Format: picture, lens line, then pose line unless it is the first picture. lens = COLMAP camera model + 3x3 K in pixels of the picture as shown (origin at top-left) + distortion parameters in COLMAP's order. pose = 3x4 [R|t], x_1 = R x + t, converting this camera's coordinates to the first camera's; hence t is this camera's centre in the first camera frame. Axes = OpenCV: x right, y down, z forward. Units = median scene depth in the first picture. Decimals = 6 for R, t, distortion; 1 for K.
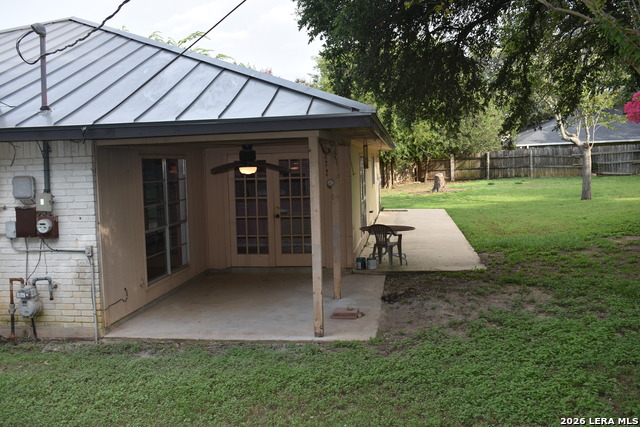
lens RADIAL K [[629.0, 0, 320.0], [0, 629.0, 213.5], [0, 0, 1]] dist [-0.043434, -0.005214]
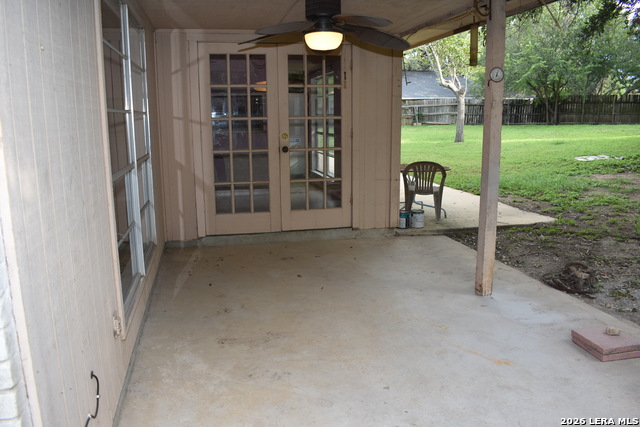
lens RADIAL K [[497.2, 0, 320.0], [0, 497.2, 213.5], [0, 0, 1]] dist [-0.082332, 0.002486]
pose [[0.937571, -0.047524, 0.344532, -0.061920], [0.011420, 0.994293, 0.106073, 0.004652], [-0.347607, -0.095516, 0.932763, 0.164001]]
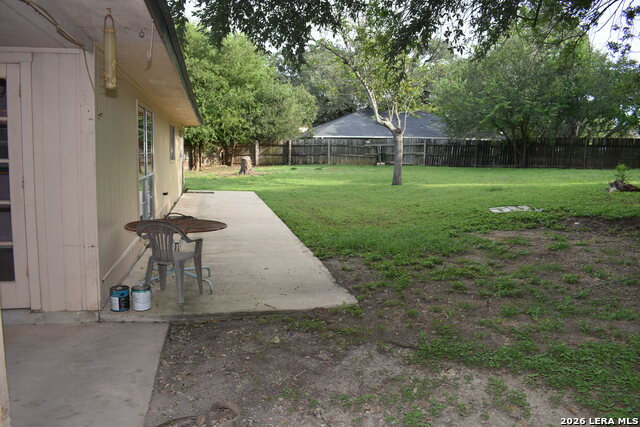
lens RADIAL K [[497.2, 0, 320.0], [0, 497.2, 213.5], [0, 0, 1]] dist [-0.082332, 0.002486]
pose [[0.939935, 0.004469, 0.341325, 0.025319], [-0.017328, 0.999250, 0.034634, -0.001249], [-0.340914, -0.038468, 0.939307, 0.179738]]
